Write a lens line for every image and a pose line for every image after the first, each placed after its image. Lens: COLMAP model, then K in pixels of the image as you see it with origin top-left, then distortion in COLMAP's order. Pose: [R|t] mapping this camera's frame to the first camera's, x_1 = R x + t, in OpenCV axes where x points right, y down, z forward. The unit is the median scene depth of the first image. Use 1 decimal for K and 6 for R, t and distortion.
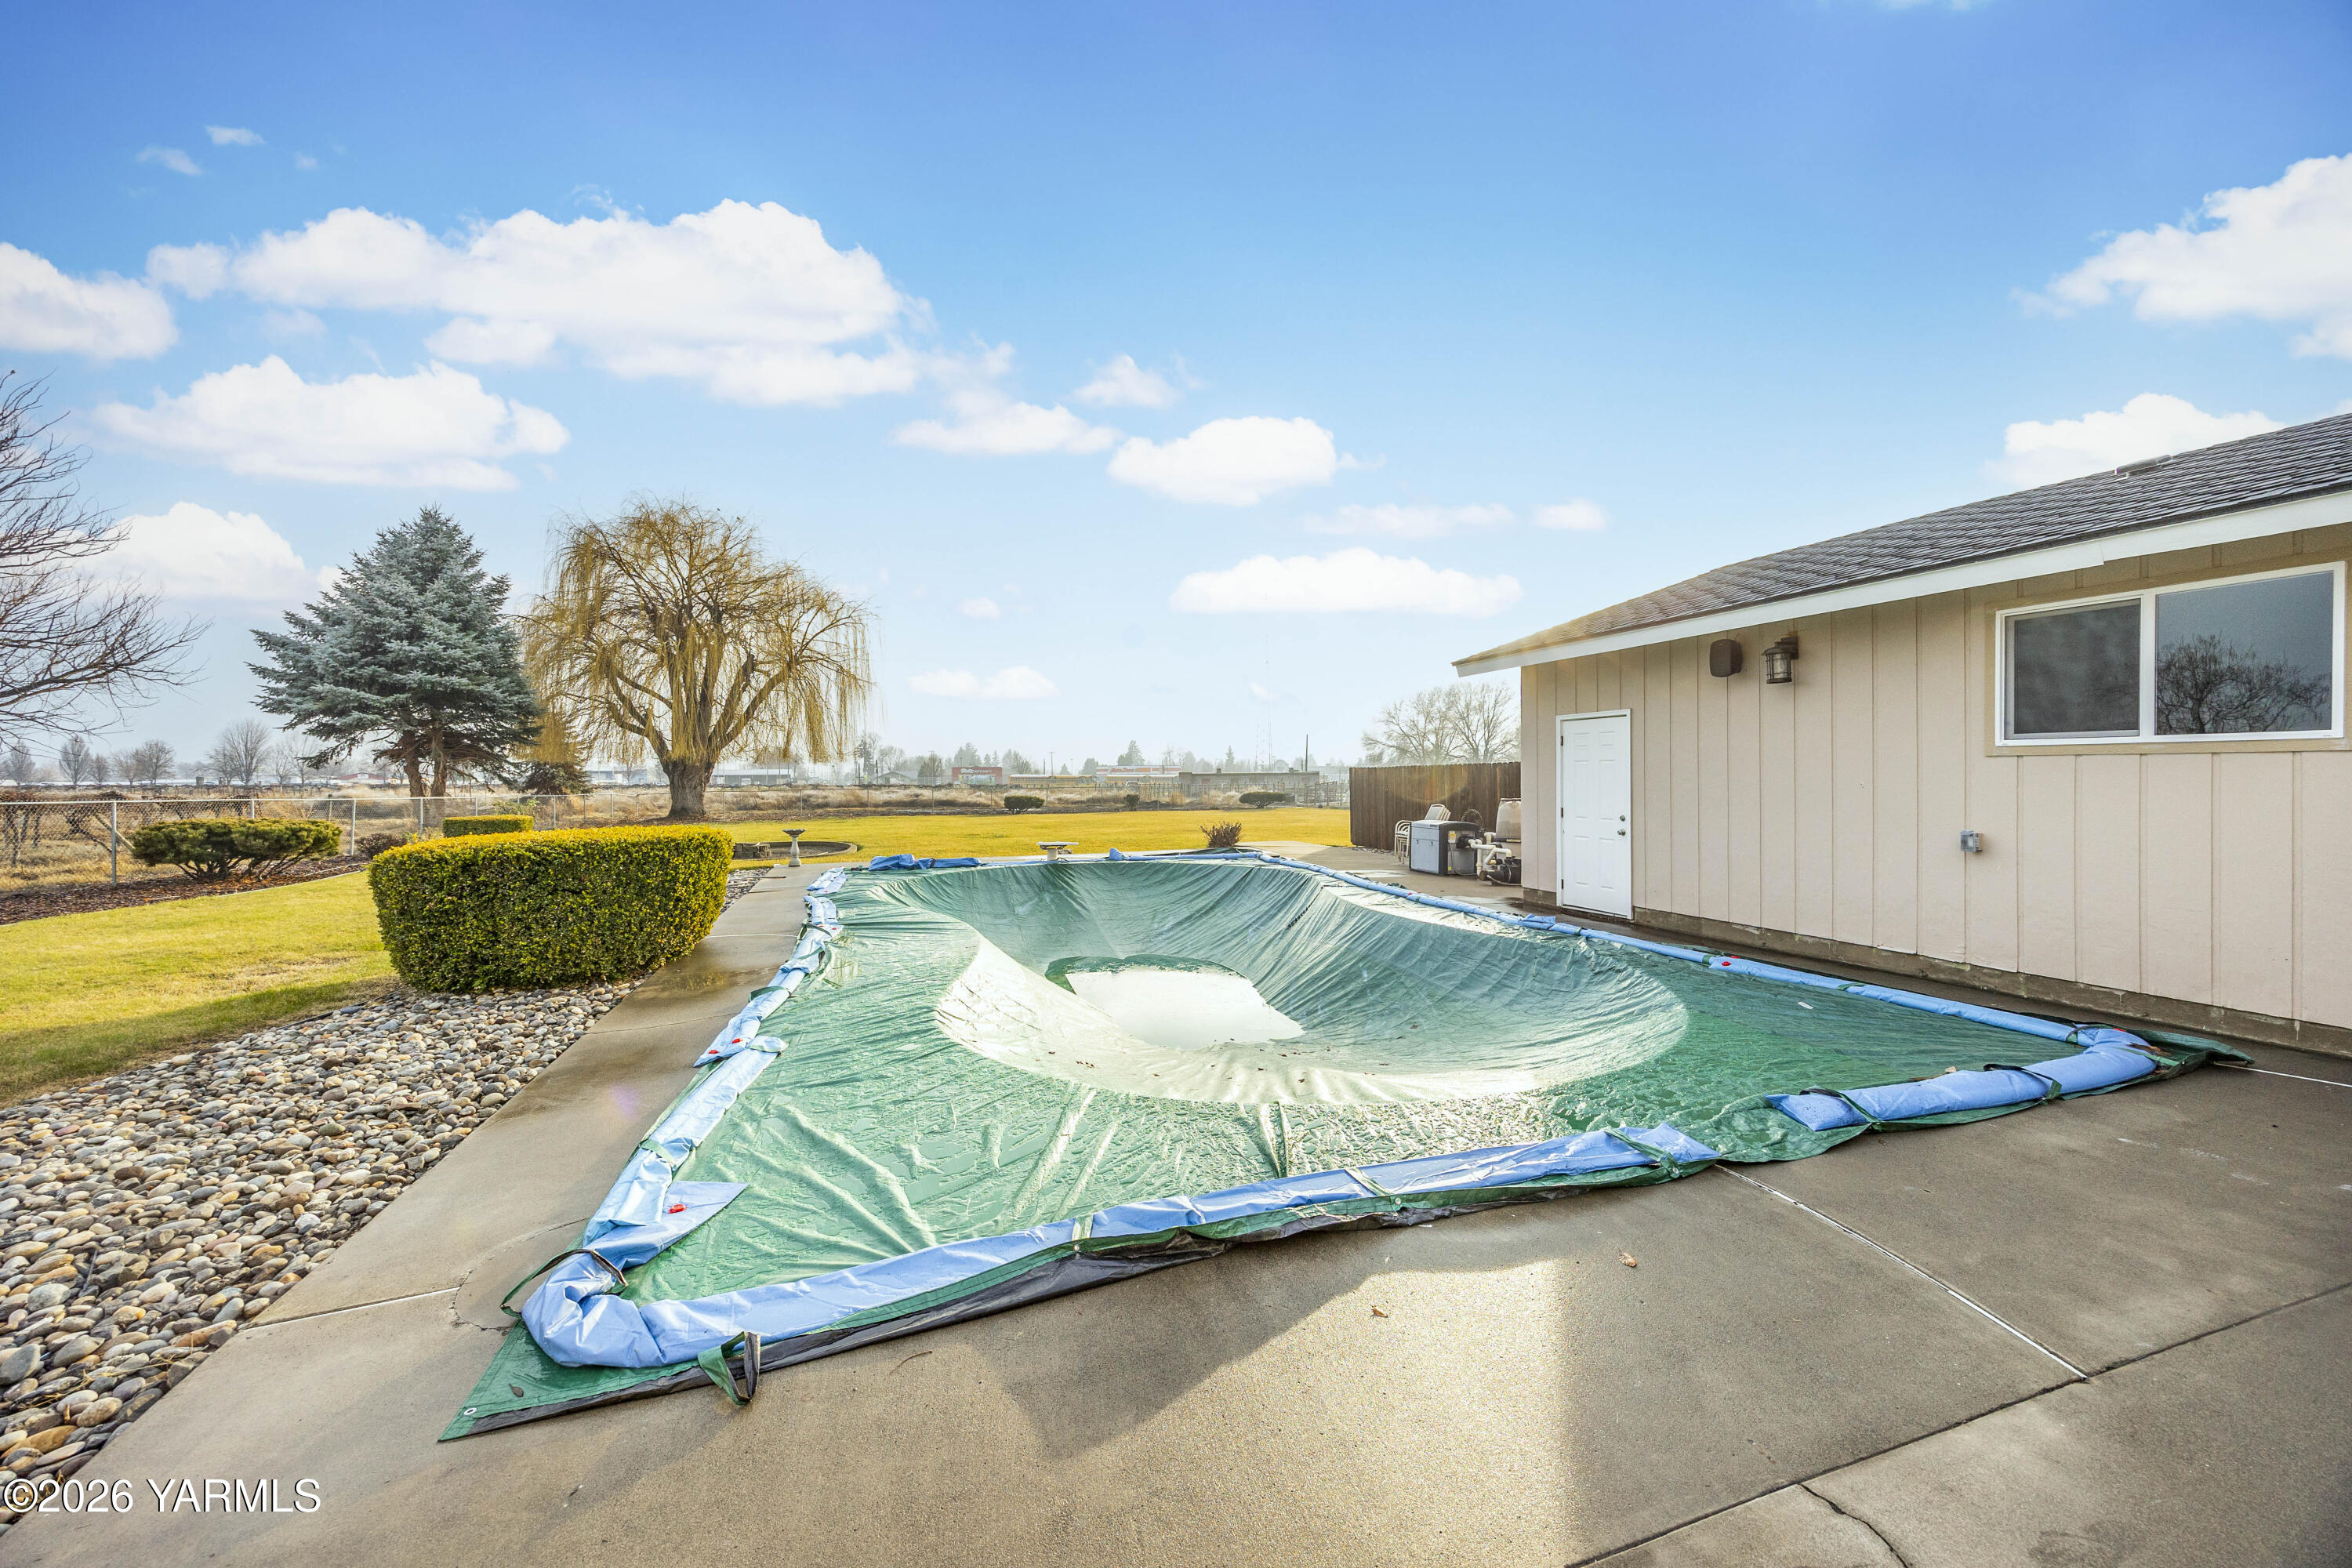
lens RADIAL K [[897.7, 0, 1171.6], [0, 897.7, 788.7], [0, 0, 1]] dist [-0.001209, -0.000023]
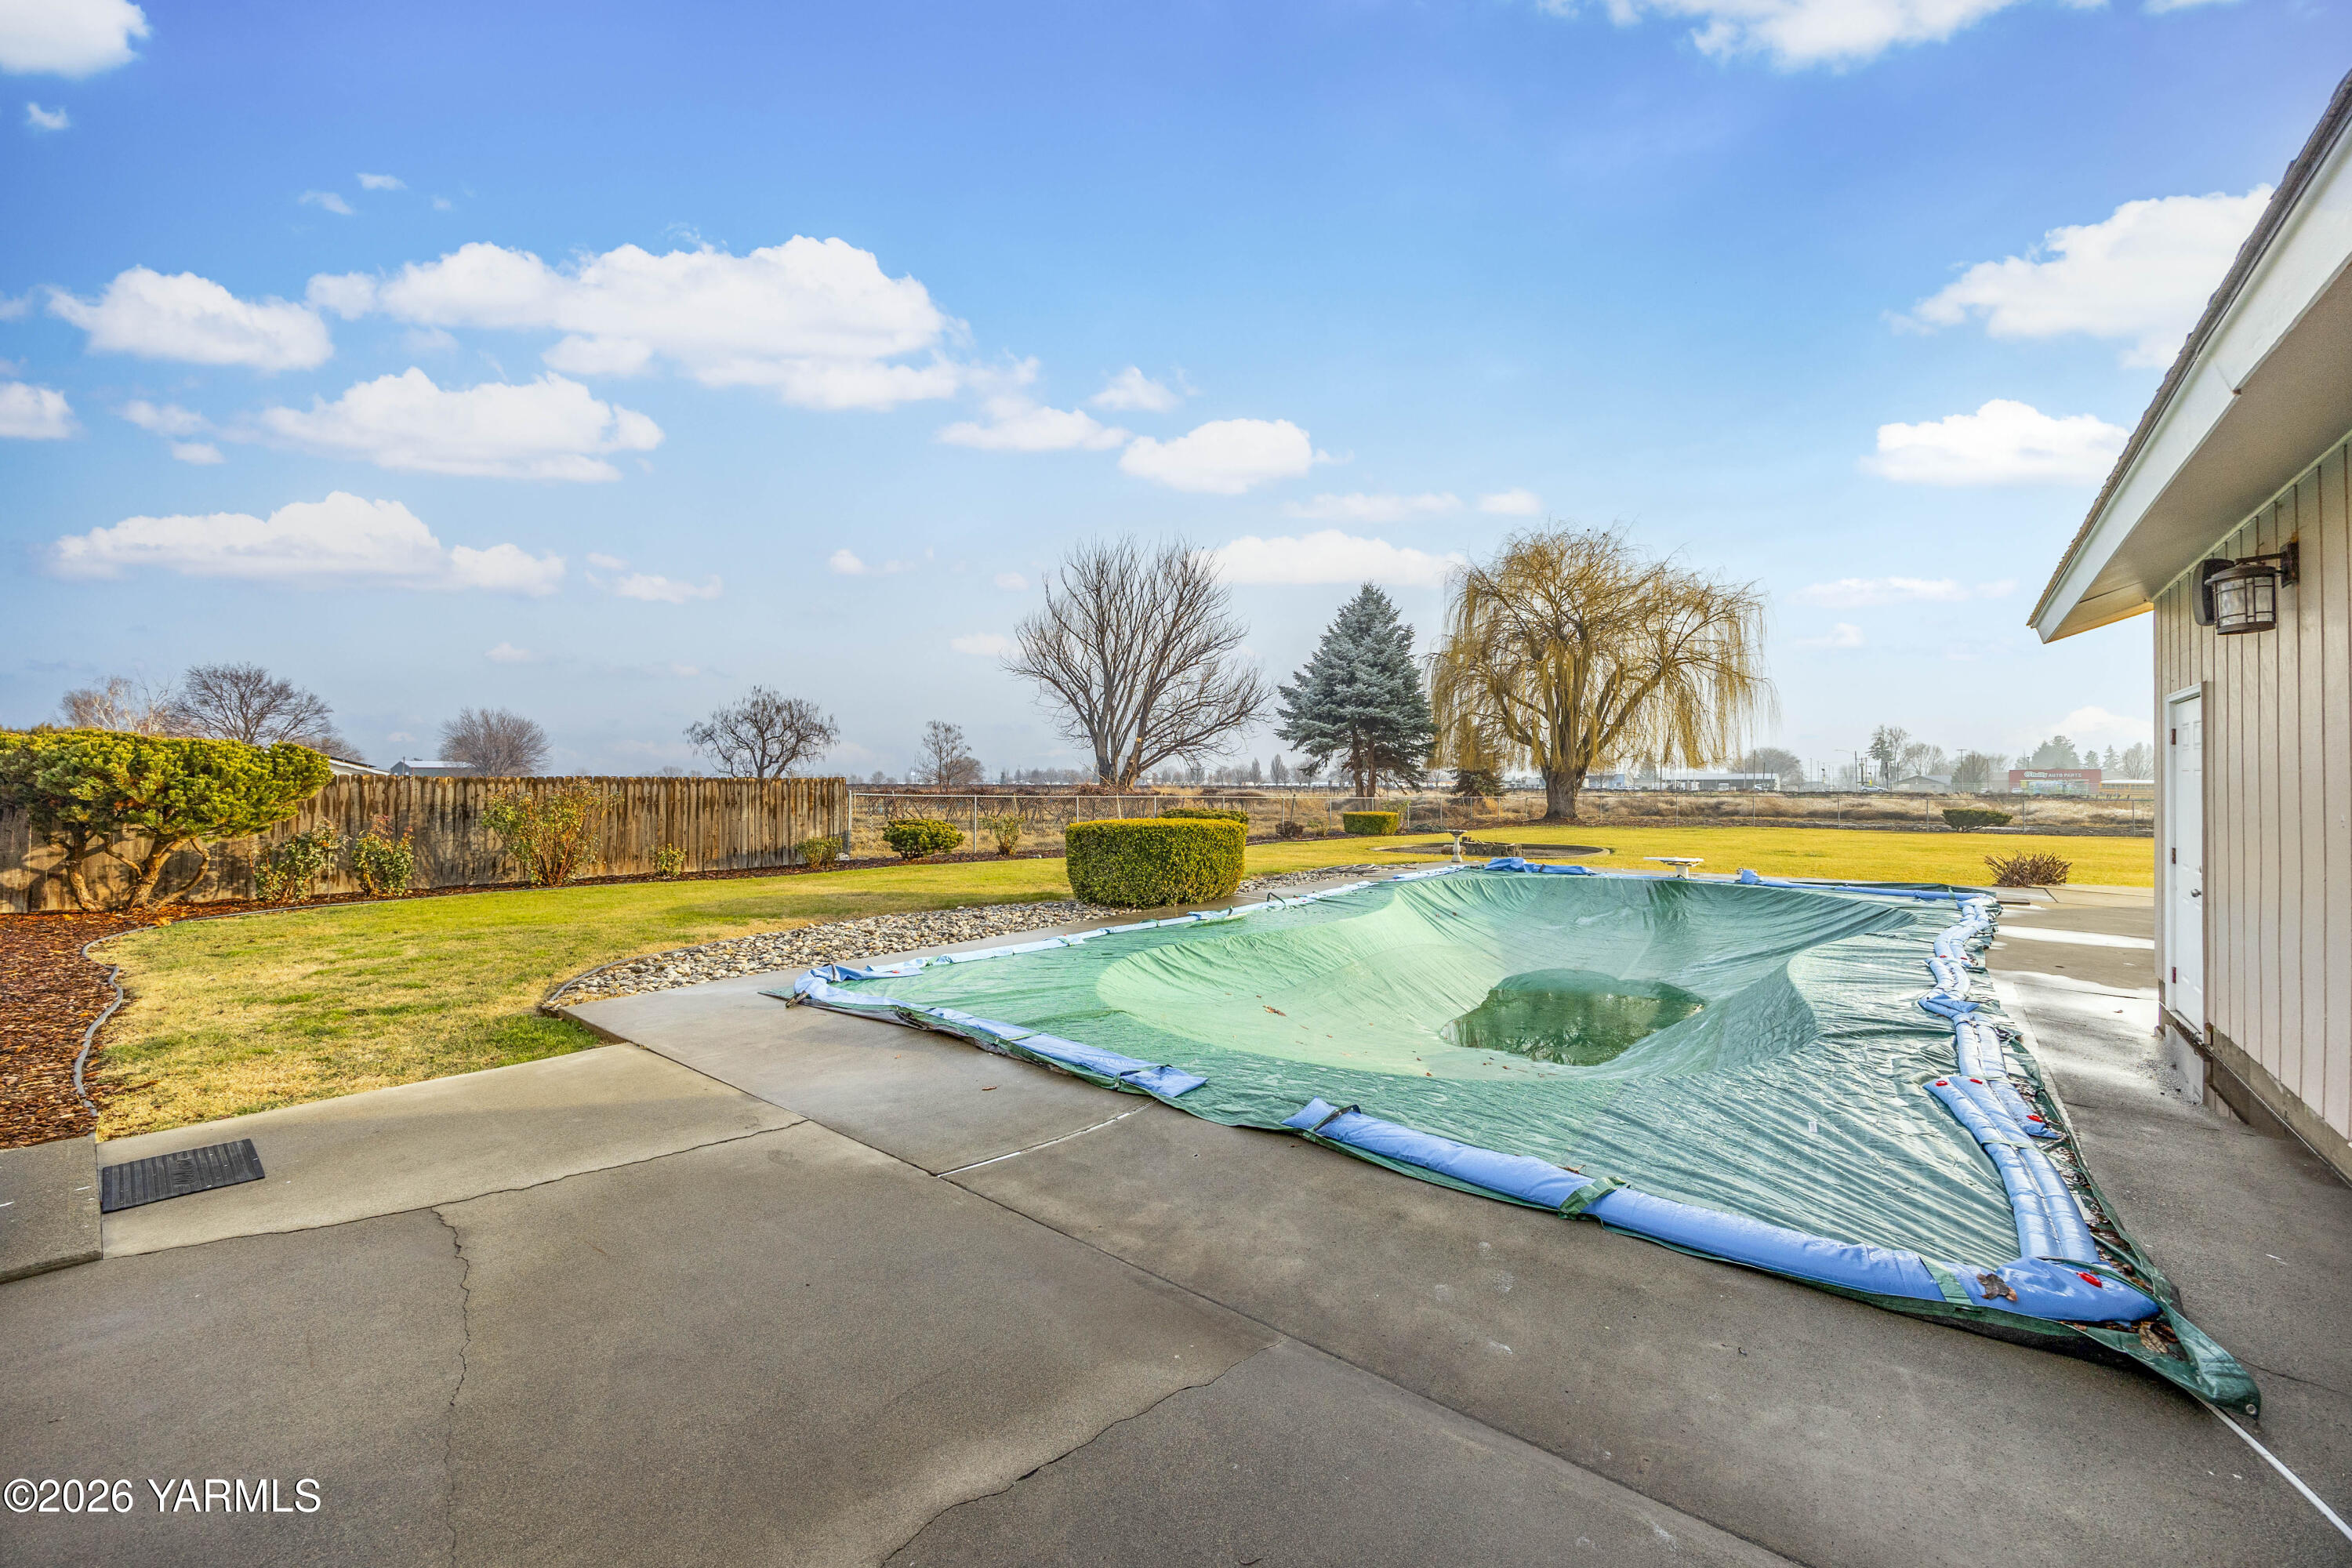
lens RADIAL K [[897.7, 0, 1171.6], [0, 897.7, 788.7], [0, 0, 1]] dist [-0.001209, -0.000023]
pose [[0.531375, 0.009111, -0.847088, 0.165286], [-0.013139, 0.999911, 0.002512, -0.002999], [0.847035, 0.009795, 0.531447, 0.031361]]
